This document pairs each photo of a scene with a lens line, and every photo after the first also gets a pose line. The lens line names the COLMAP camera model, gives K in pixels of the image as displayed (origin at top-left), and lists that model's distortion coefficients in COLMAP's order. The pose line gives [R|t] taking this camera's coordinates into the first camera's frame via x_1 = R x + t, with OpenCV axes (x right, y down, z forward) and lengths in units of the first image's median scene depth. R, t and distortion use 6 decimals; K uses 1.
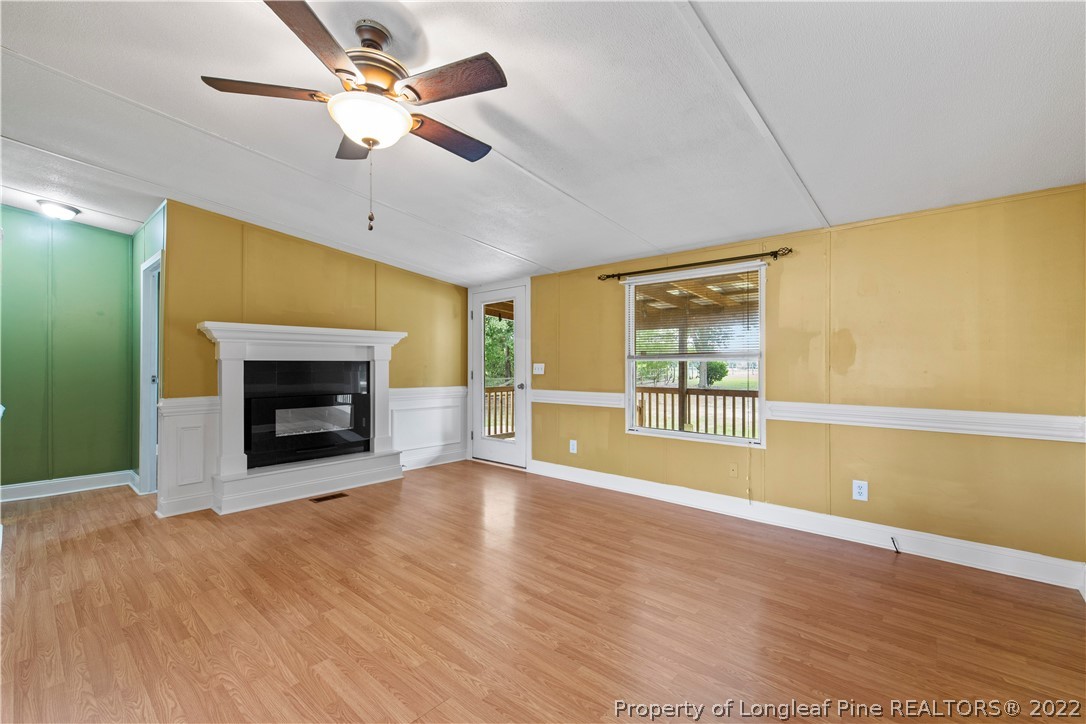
lens RADIAL K [[468.1, 0, 536.8], [0, 468.1, 369.0], [0, 0, 1]] dist [-0.007654, 0.001527]
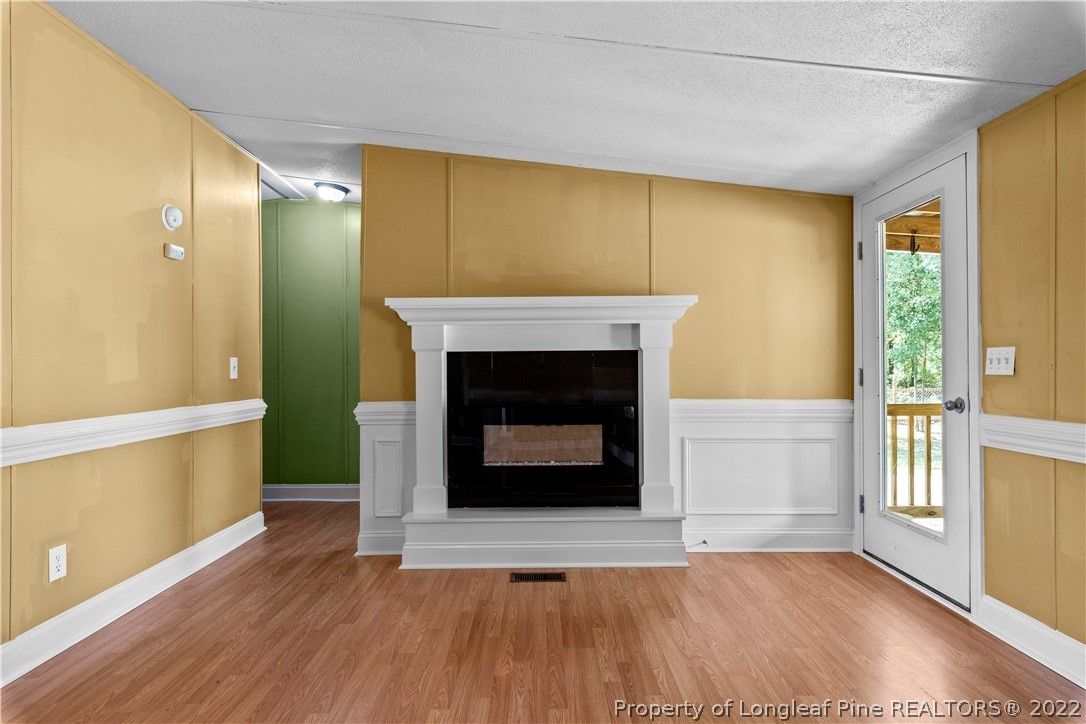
lens RADIAL K [[627.1, 0, 543.0], [0, 627.1, 367.5], [0, 0, 1]] dist [0.001452, -0.000593]
pose [[0.677745, -0.002475, -0.735292, 0.166891], [-0.001358, 0.999988, -0.004618, 0.010194], [0.735295, 0.004128, 0.677734, 0.492475]]
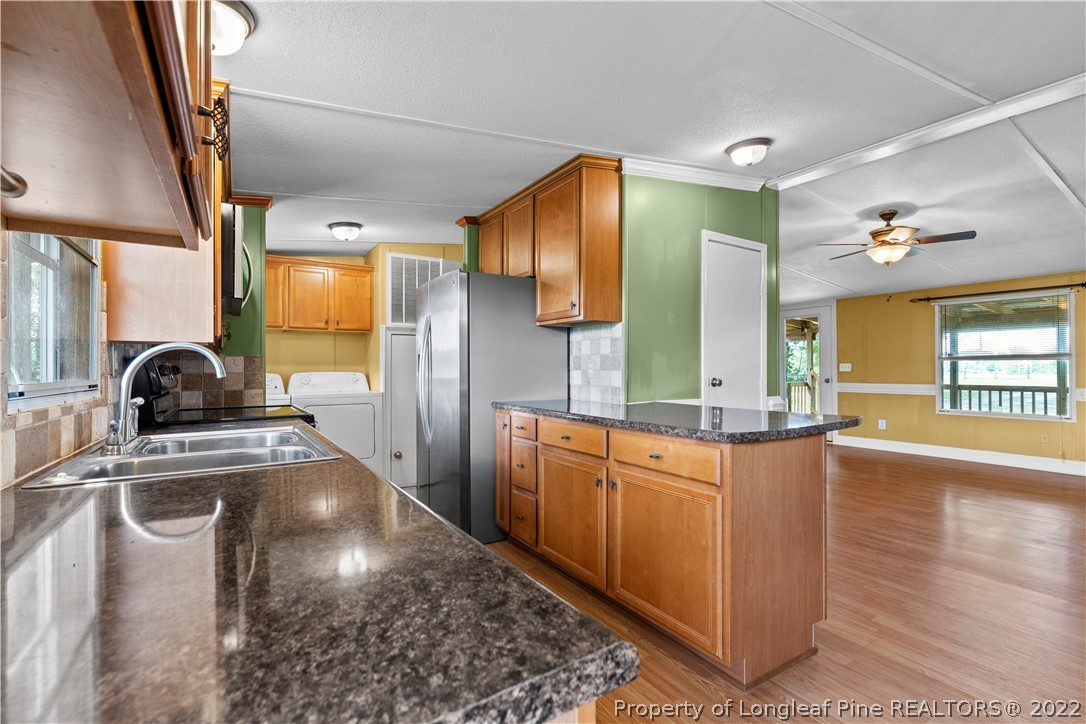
lens RADIAL K [[491.5, 0, 533.5], [0, 491.5, 364.6], [0, 0, 1]] dist [-0.000007, -0.002061]
pose [[0.960330, -0.005723, -0.278809, -0.601131], [0.000770, 0.999840, -0.017871, 0.020821], [0.278866, 0.016947, 0.960180, -0.785798]]
